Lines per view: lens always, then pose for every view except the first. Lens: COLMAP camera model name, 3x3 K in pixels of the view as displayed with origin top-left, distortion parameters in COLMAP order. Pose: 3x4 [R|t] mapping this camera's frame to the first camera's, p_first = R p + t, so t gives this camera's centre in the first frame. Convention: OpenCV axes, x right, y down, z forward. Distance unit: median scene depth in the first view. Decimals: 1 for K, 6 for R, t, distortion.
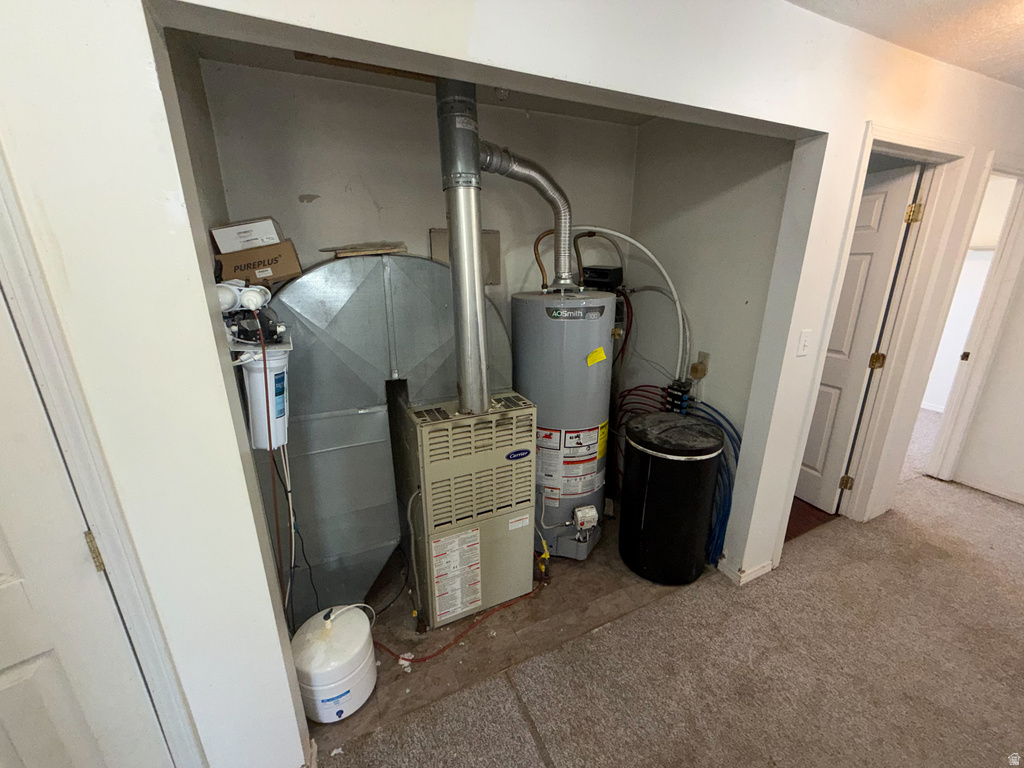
lens RADIAL K [[403.0, 0, 510.2], [0, 403.0, 385.0], [0, 0, 1]] dist [-0.003223, 0.001438]
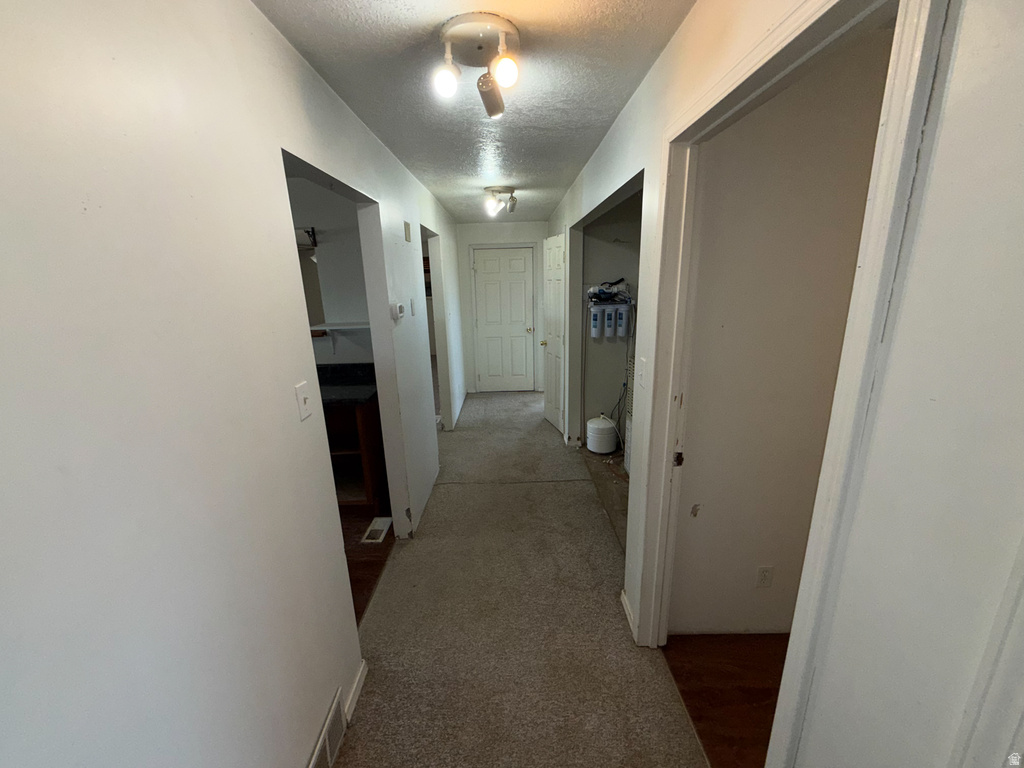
lens RADIAL K [[403.0, 0, 509.6], [0, 403.0, 383.8], [0, 0, 1]] dist [-0.003223, 0.001438]
pose [[-0.417679, 0.255974, -0.871792, 1.533297], [-0.227911, 0.899303, 0.373244, -0.330965], [0.879546, 0.354587, -0.317280, 0.938885]]
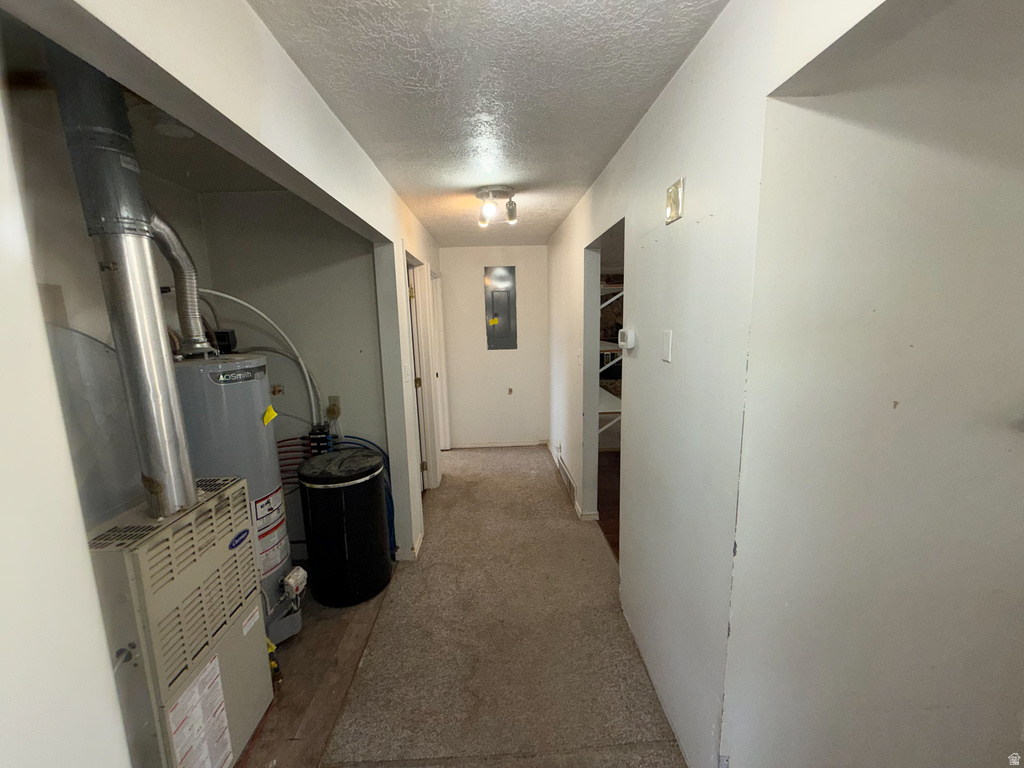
lens RADIAL K [[403.0, 0, 504.8], [0, 403.0, 384.4], [0, 0, 1]] dist [-0.003223, 0.001438]
pose [[0.399705, -0.150633, 0.904182, -0.442331], [0.289607, 0.956632, 0.031347, -0.005429], [-0.869692, 0.249327, 0.425995, 0.051431]]
